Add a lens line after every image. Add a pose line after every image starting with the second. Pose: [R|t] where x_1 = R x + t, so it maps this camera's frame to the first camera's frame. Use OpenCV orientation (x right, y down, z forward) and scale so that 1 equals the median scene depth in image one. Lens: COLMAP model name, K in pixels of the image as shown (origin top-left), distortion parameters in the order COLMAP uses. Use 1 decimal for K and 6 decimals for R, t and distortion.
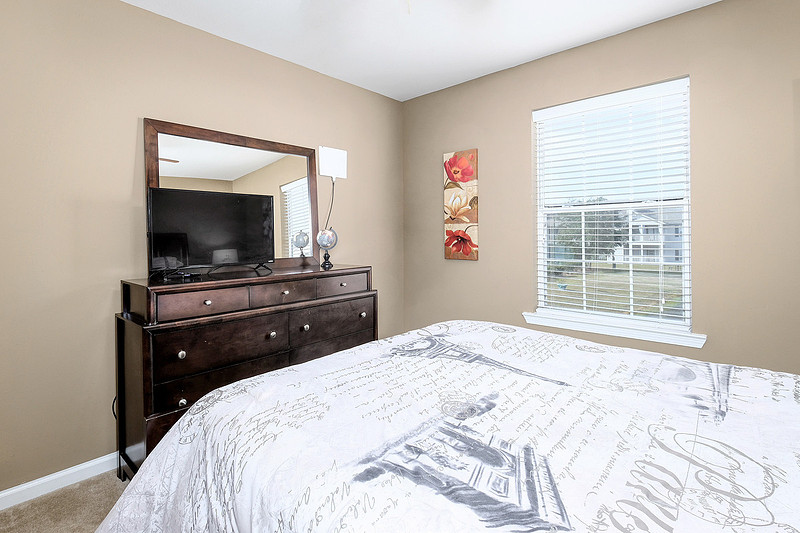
lens RADIAL K [[390.3, 0, 357.2], [0, 390.3, 233.2], [0, 0, 1]] dist [-0.001138, 0.000792]
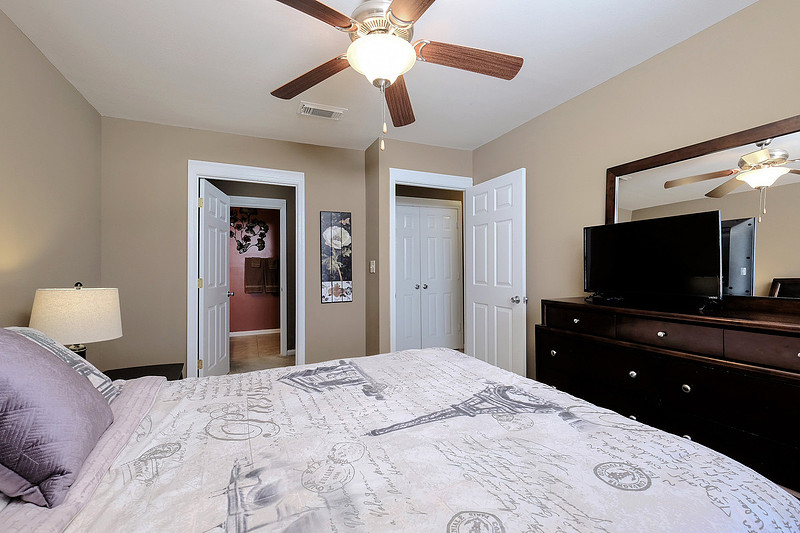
lens RADIAL K [[350.1, 0, 400.0], [0, 350.1, 266.5], [0, 0, 1]] dist [-0.002266, -0.000155]
pose [[-0.351473, 0.012208, -0.936119, 1.529875], [0.017577, 0.999825, 0.006439, -0.011298], [0.936033, -0.014191, -0.351626, 1.631357]]
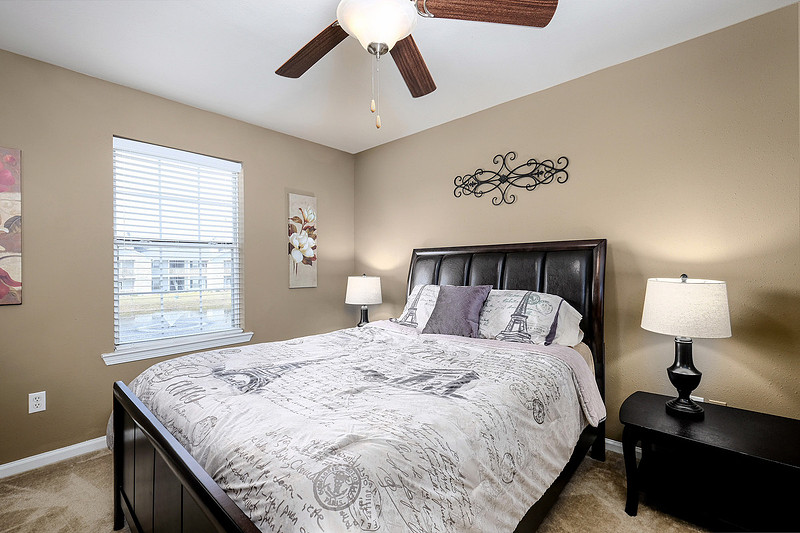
lens RADIAL K [[350.1, 0, 400.0], [0, 350.1, 266.5], [0, 0, 1]] dist [-0.002266, -0.000155]
pose [[-0.054782, 0.006560, 0.998477, -1.192377], [0.002609, 0.999976, -0.006427, 0.018386], [-0.998495, 0.002253, -0.054797, 1.022772]]
